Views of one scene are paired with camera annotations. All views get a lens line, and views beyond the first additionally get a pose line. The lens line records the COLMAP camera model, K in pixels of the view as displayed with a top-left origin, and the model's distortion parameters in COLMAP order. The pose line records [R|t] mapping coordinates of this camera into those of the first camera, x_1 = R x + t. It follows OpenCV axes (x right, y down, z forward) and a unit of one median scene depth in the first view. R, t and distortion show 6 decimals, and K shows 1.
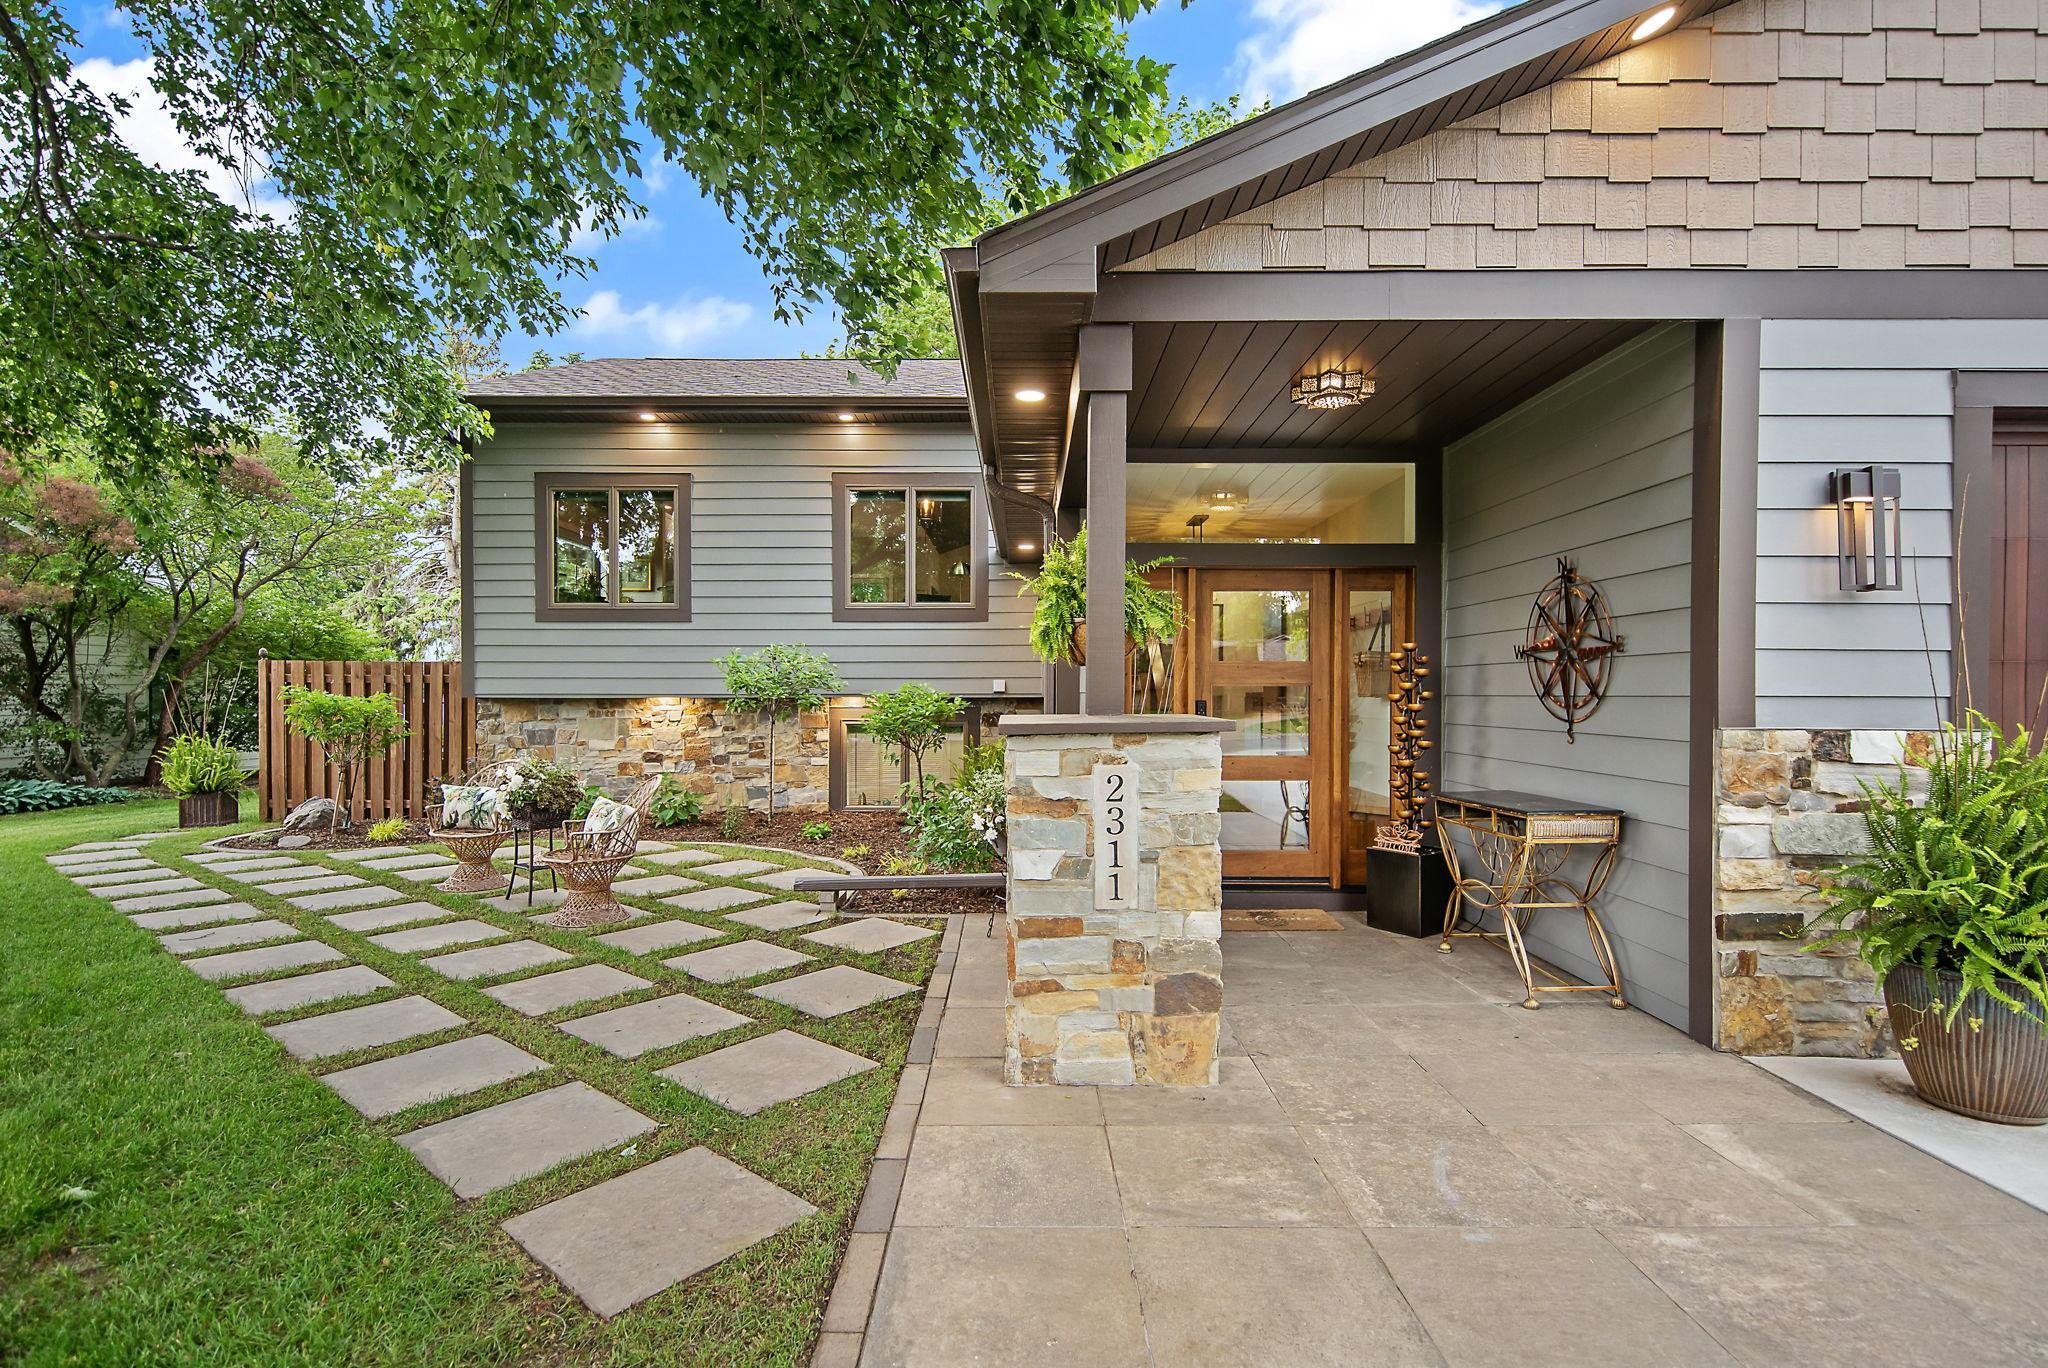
lens RADIAL K [[988.2, 0, 1027.8], [0, 988.2, 686.6], [0, 0, 1]] dist [-0.000508, -0.000005]
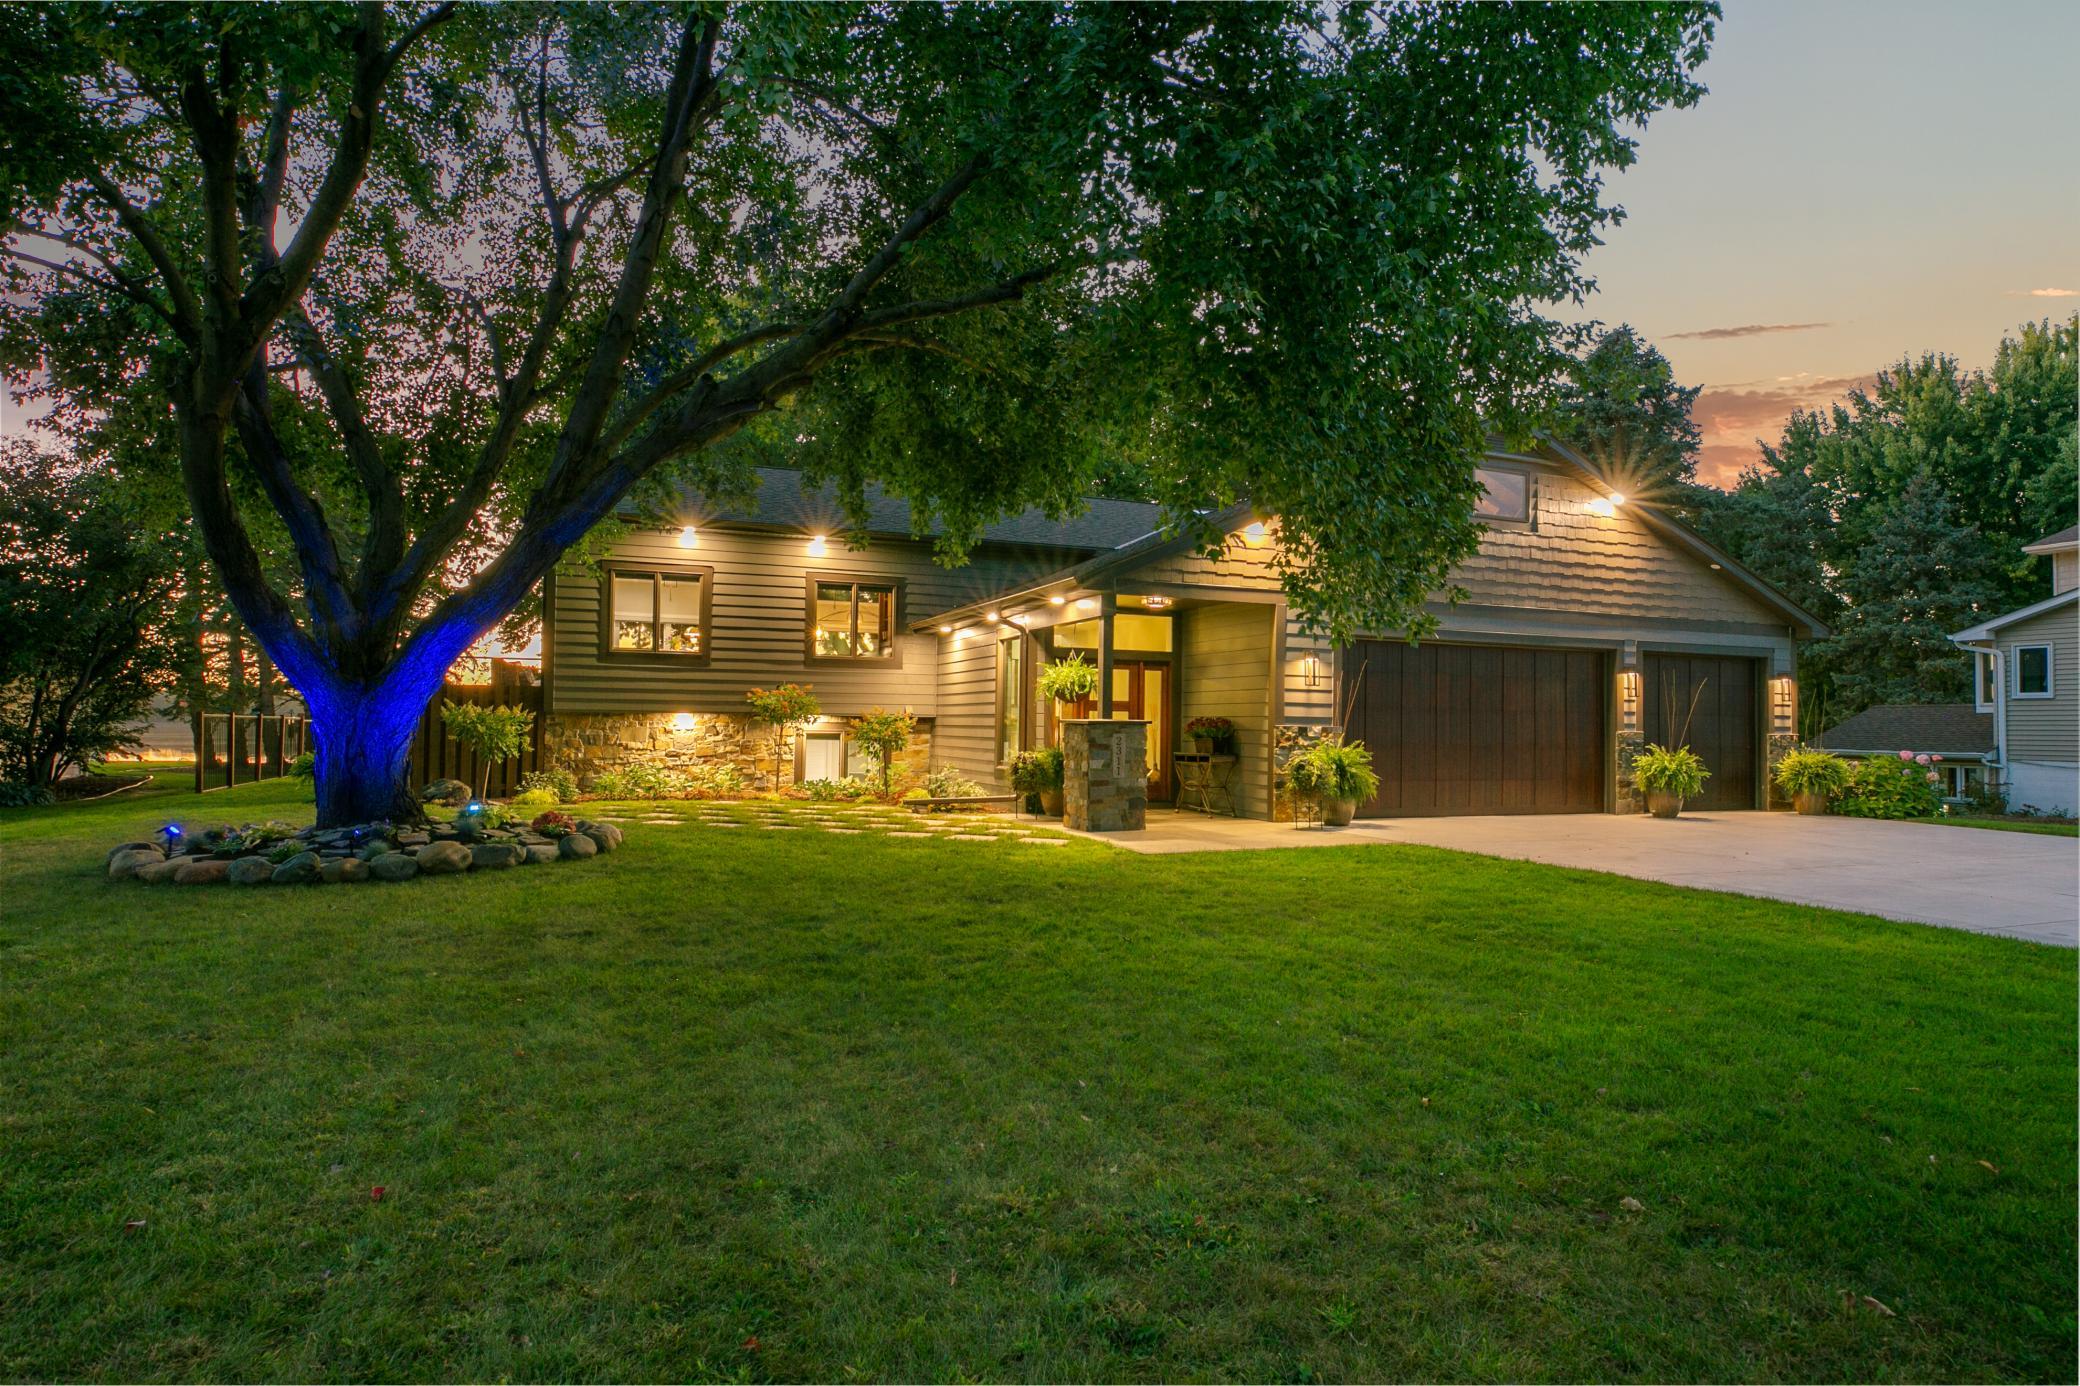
lens RADIAL K [[1003.7, 0, 1039.7], [0, 1003.7, 698.8], [0, 0, 1]] dist [-0.000508, -0.000005]
pose [[0.942649, 0.017517, 0.333325, -0.375372], [-0.013769, 0.999813, -0.013602, 0.001535], [-0.333501, 0.008232, 0.942714, -0.616703]]
